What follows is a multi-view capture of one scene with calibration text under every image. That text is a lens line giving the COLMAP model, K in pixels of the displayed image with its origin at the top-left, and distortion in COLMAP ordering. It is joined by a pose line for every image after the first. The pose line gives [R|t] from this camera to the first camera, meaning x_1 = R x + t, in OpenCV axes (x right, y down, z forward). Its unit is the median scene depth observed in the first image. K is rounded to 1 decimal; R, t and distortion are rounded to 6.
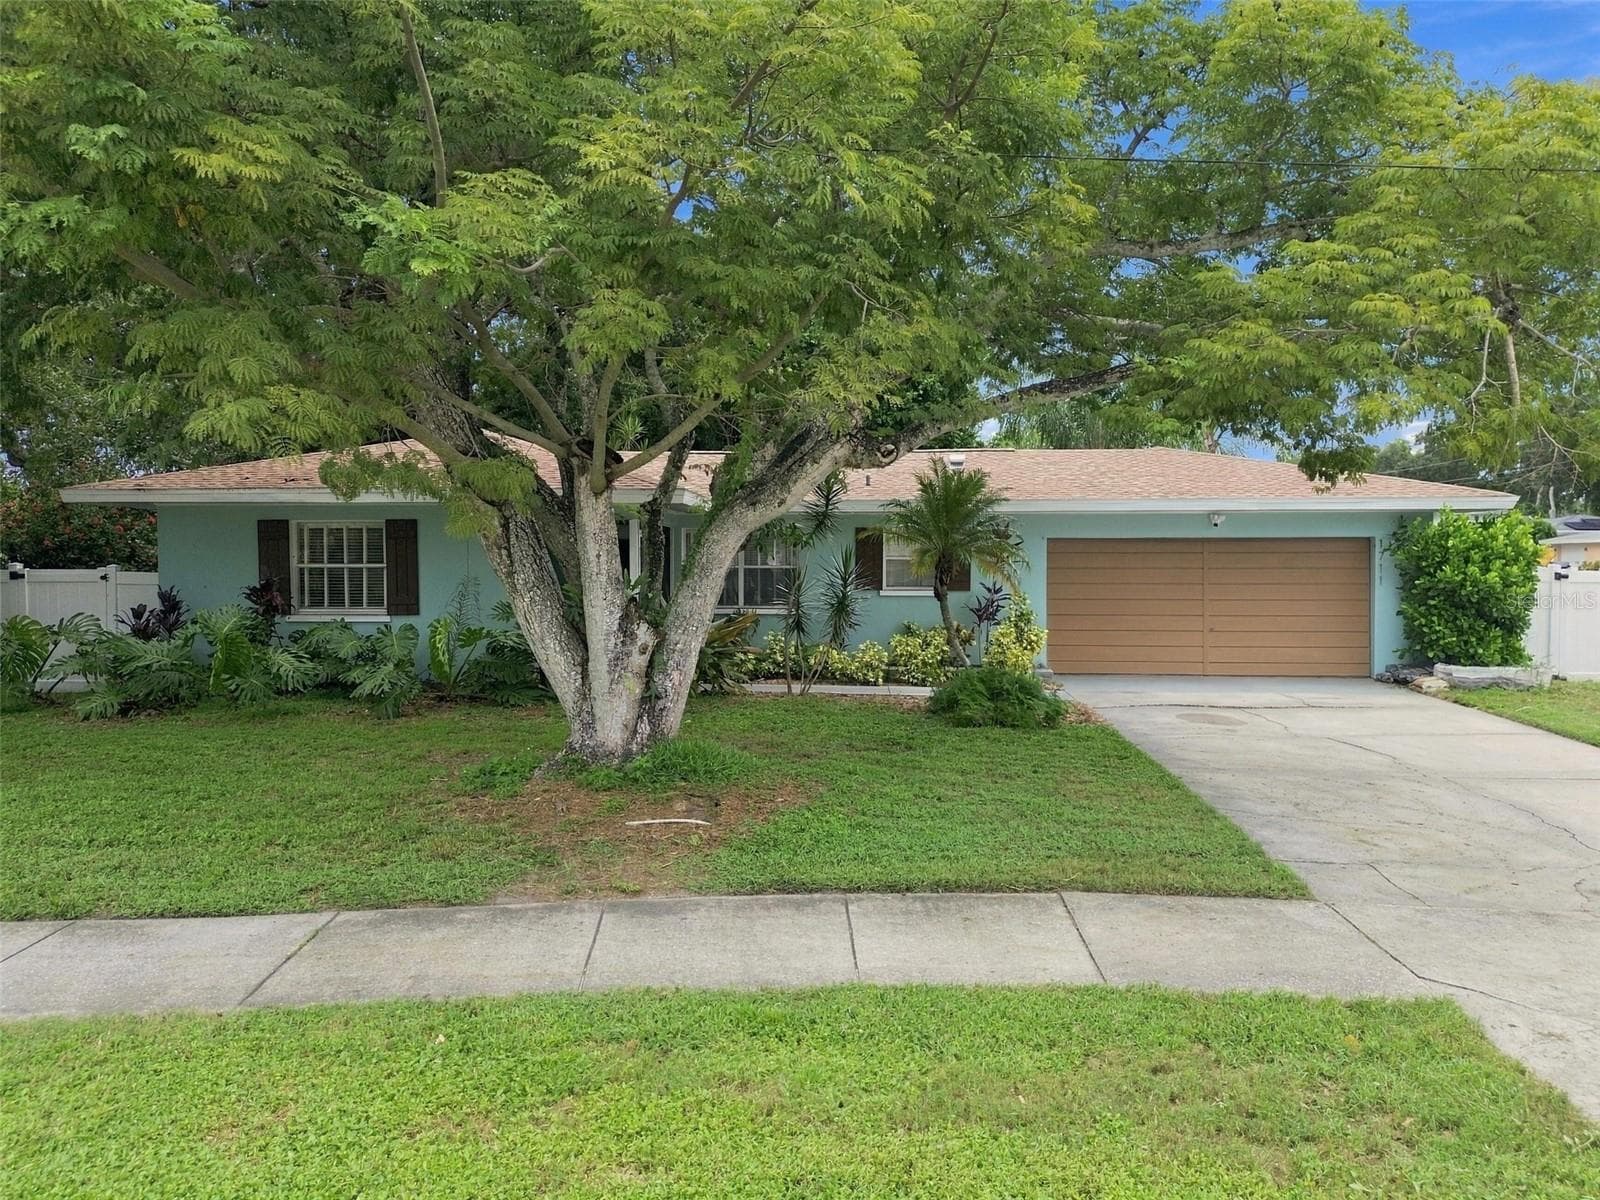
lens RADIAL K [[1131.3, 0, 807.8], [0, 1131.3, 594.7], [0, 0, 1]] dist [0.094247, -0.106684]
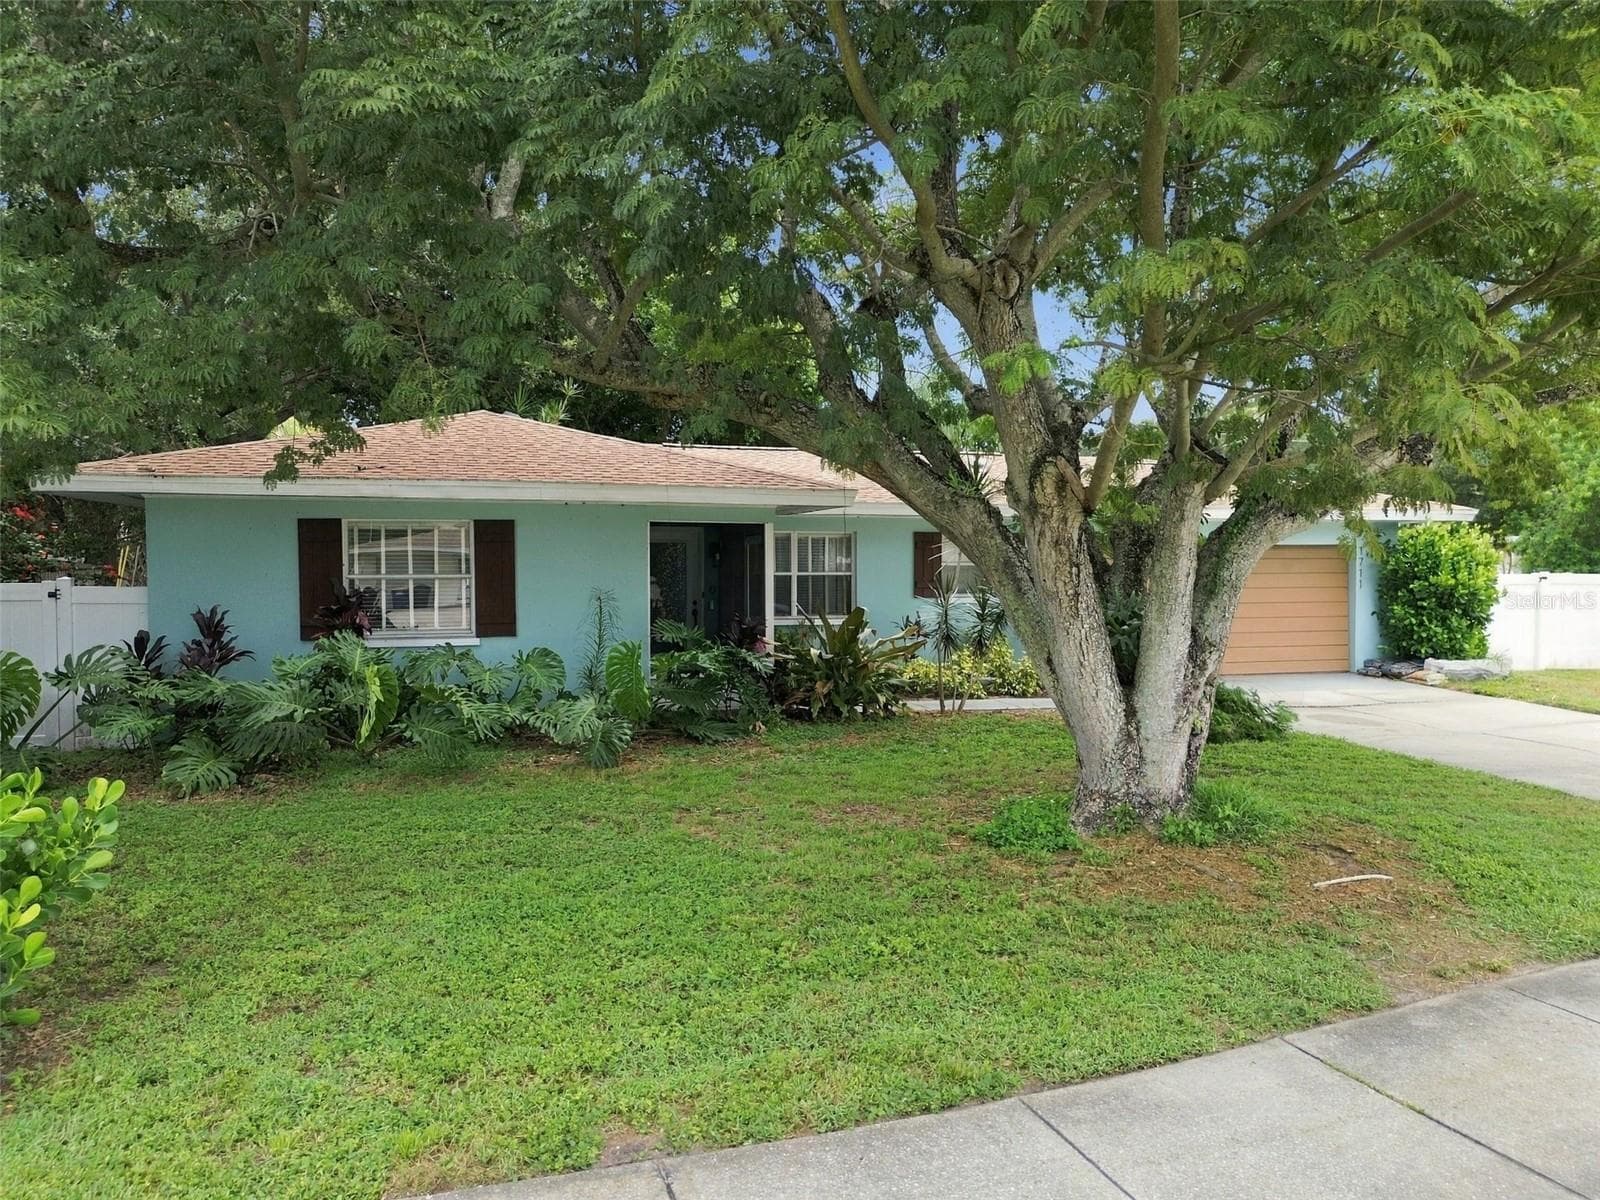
lens RADIAL K [[1131.3, 0, 807.8], [0, 1131.3, 594.7], [0, 0, 1]] dist [0.094247, -0.106684]
pose [[0.942062, -0.010494, 0.335273, -0.460974], [0.009135, 0.999942, 0.005630, -0.016217], [-0.335313, -0.002241, 0.942104, 0.173225]]
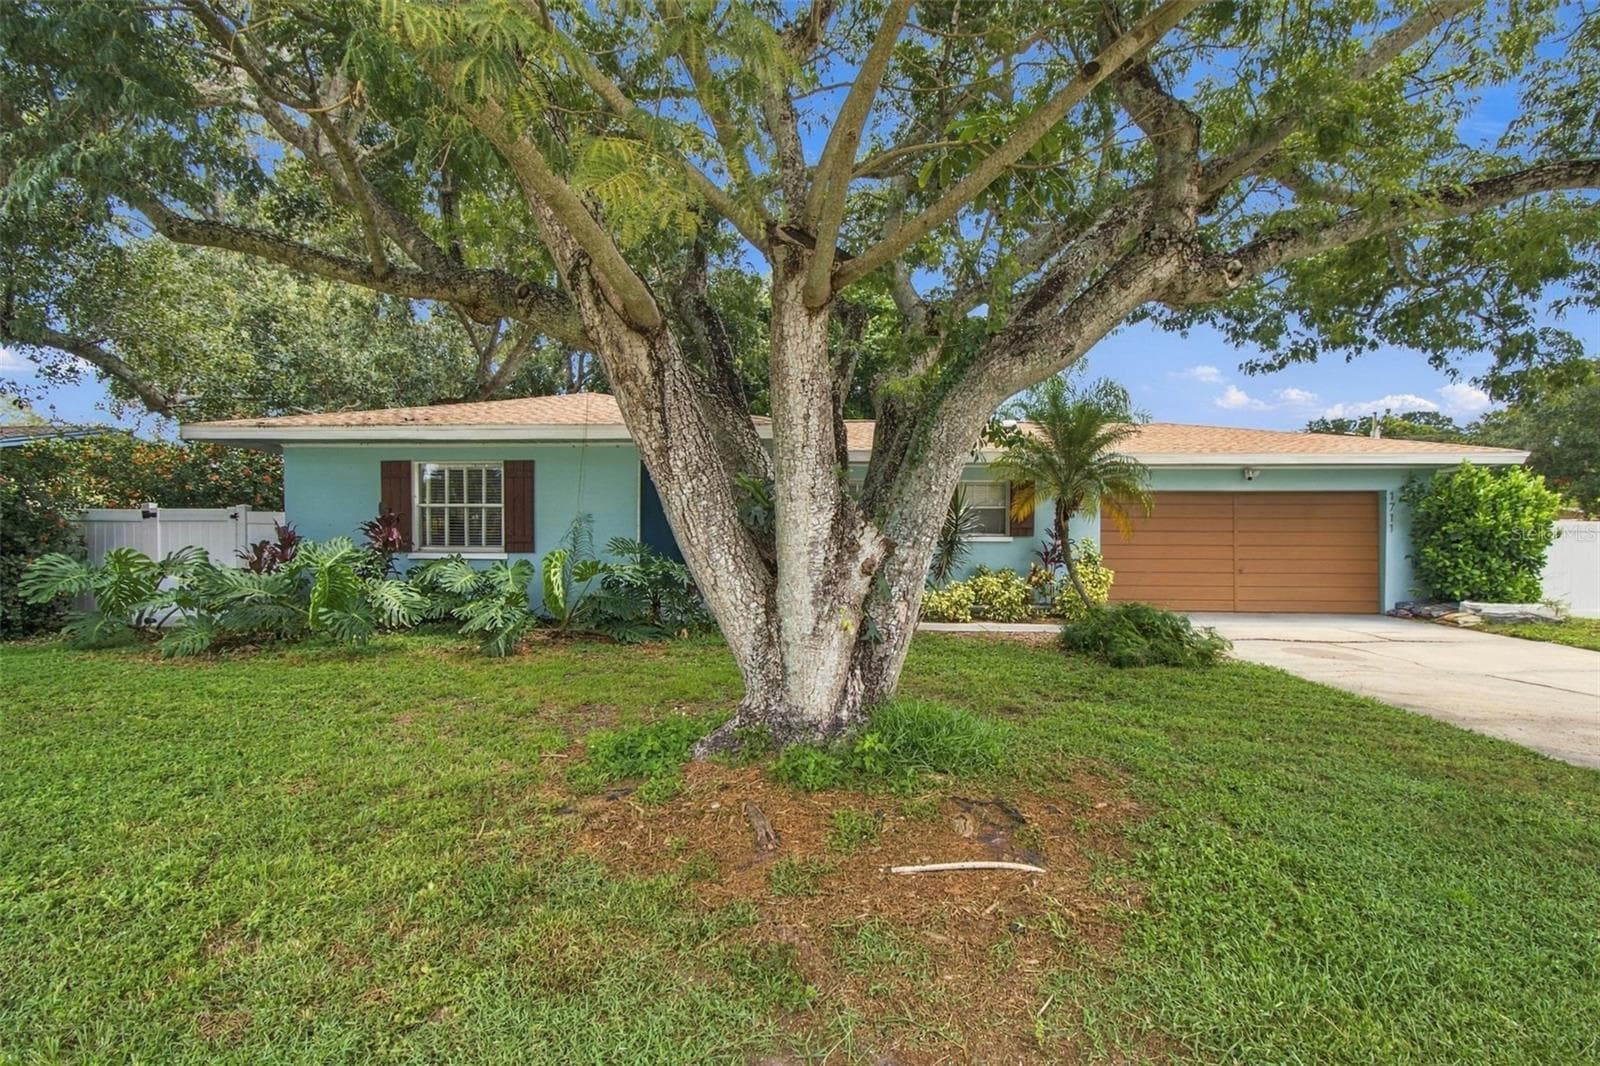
lens RADIAL K [[730.9, 0, 816.1], [0, 730.9, 556.1], [0, 0, 1]] dist [-0.000546, 0.000888]
pose [[0.999480, 0.003121, 0.032101, -0.118638], [-0.002852, 0.999960, -0.008420, 0.028478], [-0.032126, 0.008324, 0.999449, 0.366709]]
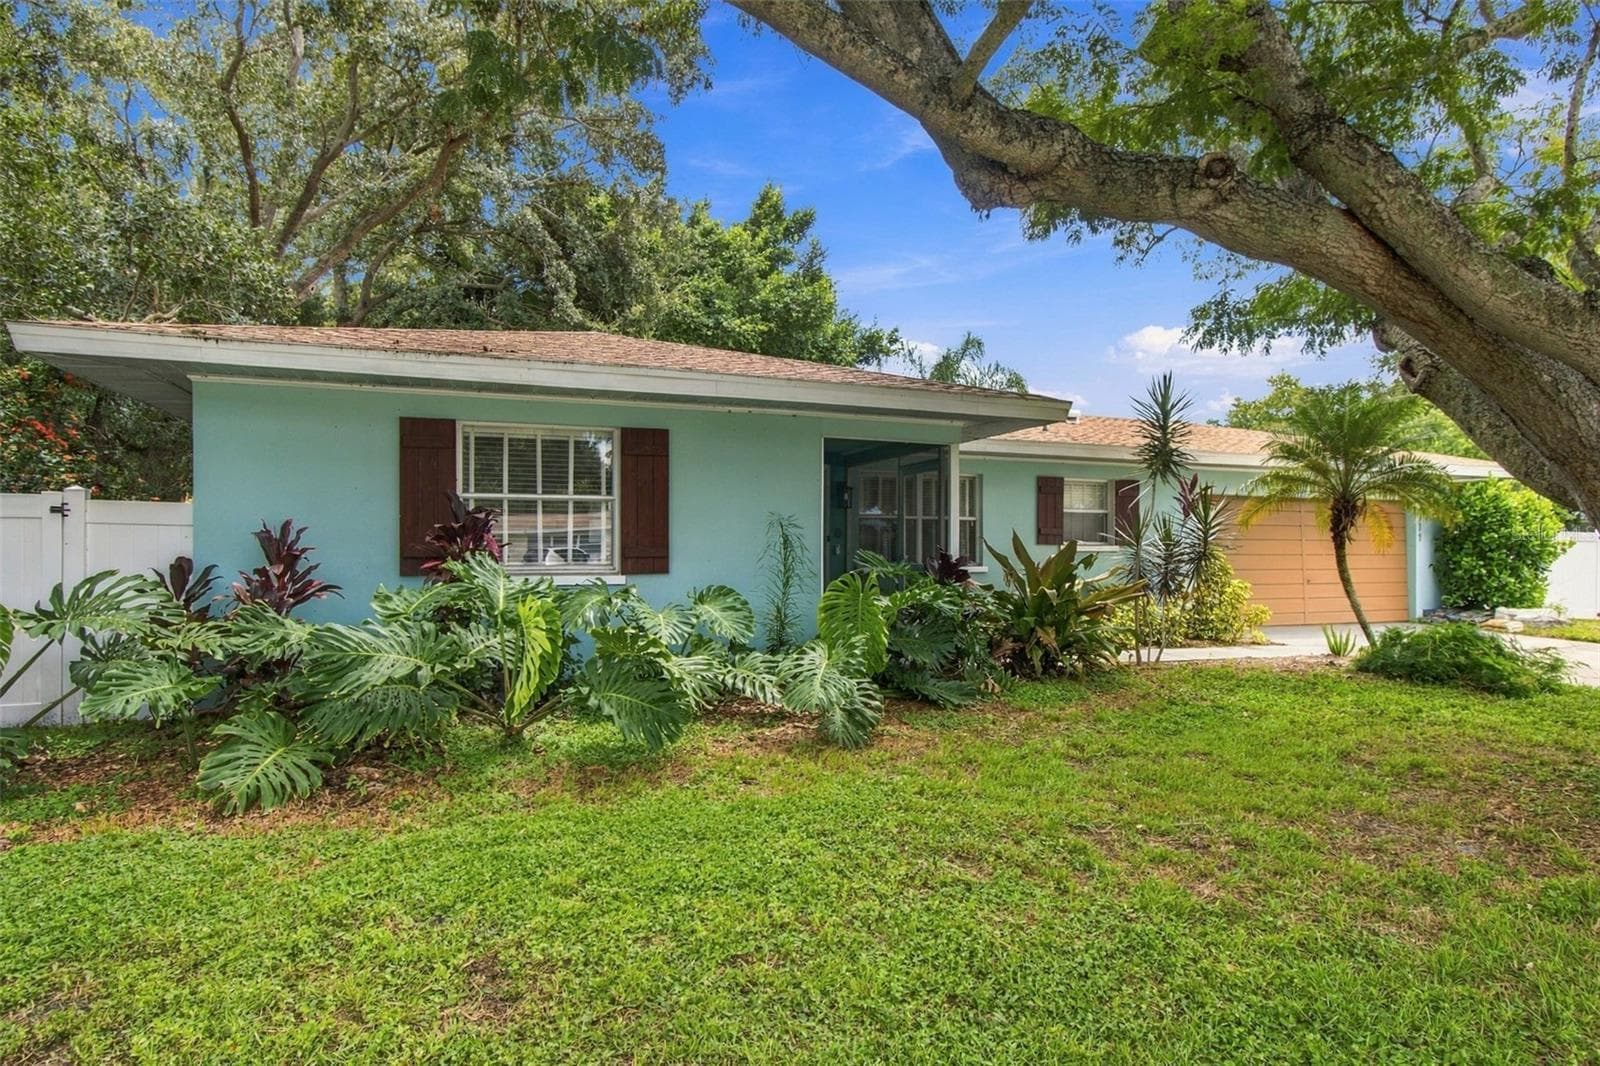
lens RADIAL K [[875.8, 0, 823.4], [0, 875.8, 541.6], [0, 0, 1]] dist [-0.001300, -0.000135]
pose [[0.910545, 0.005027, 0.413379, -0.517519], [0.008819, 0.999462, -0.031581, 0.018000], [-0.413315, 0.032401, 0.910011, 0.554154]]
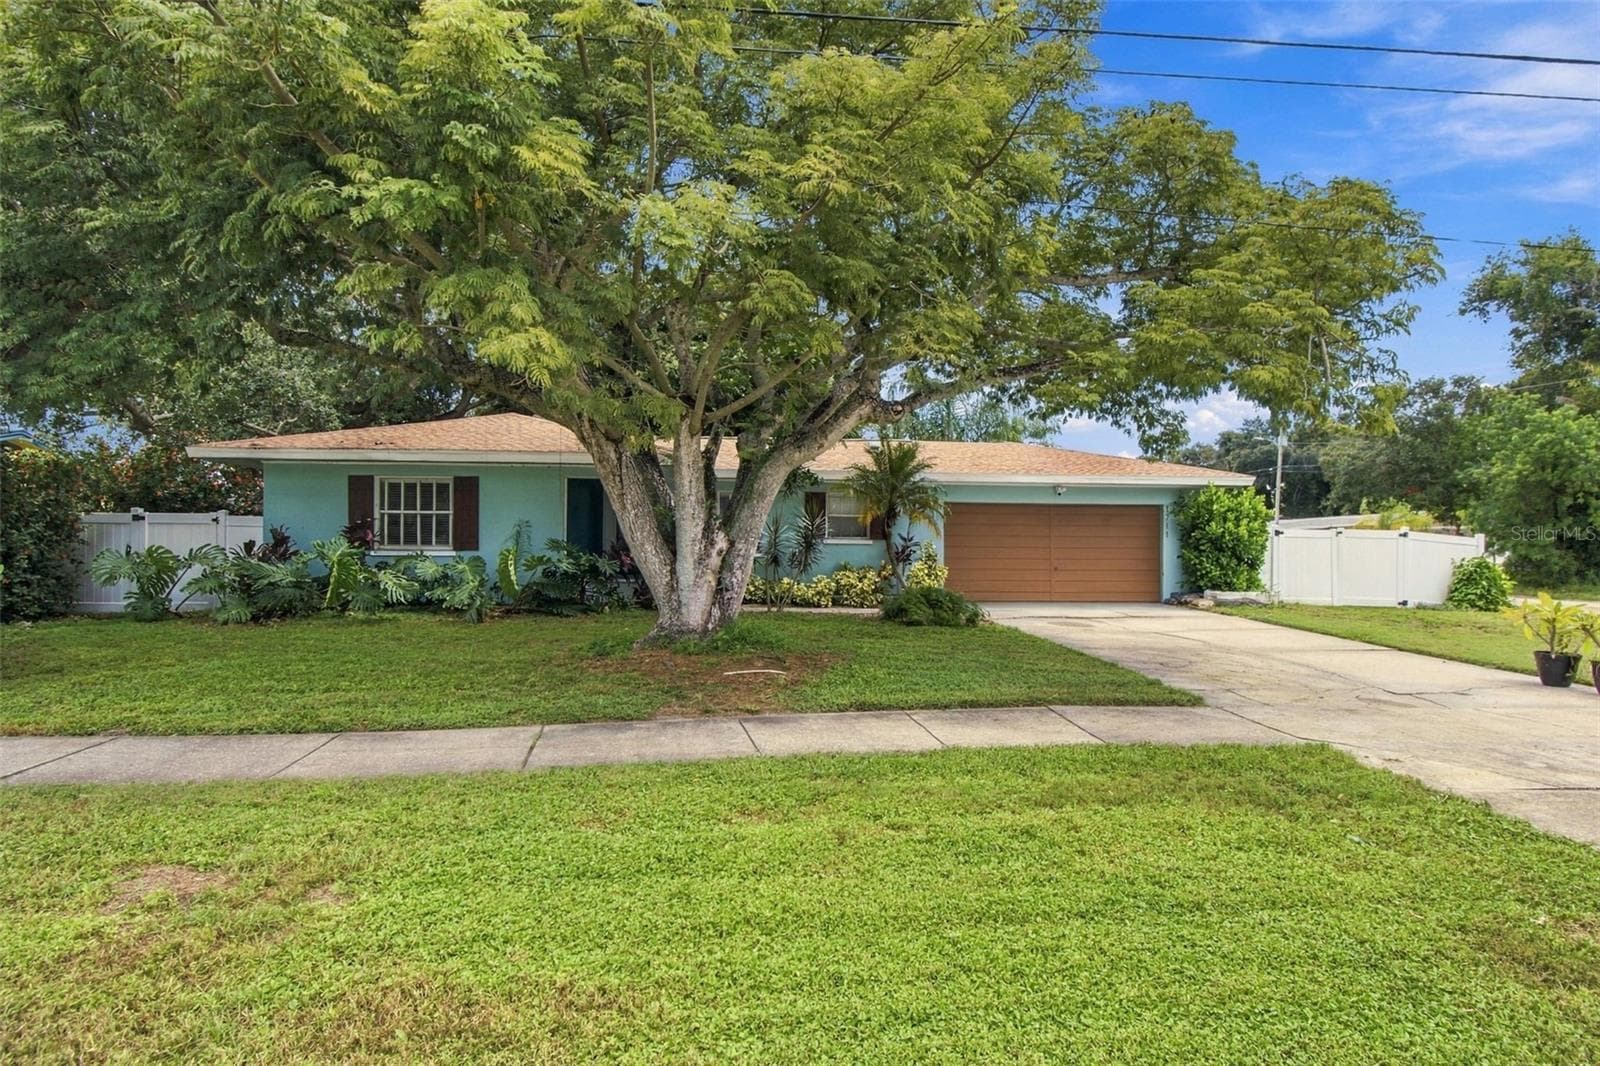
lens RADIAL K [[875.8, 0, 823.4], [0, 875.8, 541.6], [0, 0, 1]] dist [-0.001300, -0.000135]
pose [[0.989449, 0.007611, 0.144678, -0.110122], [-0.002551, 0.999380, -0.035125, 0.045332], [-0.144856, 0.034385, 0.988855, -0.032110]]
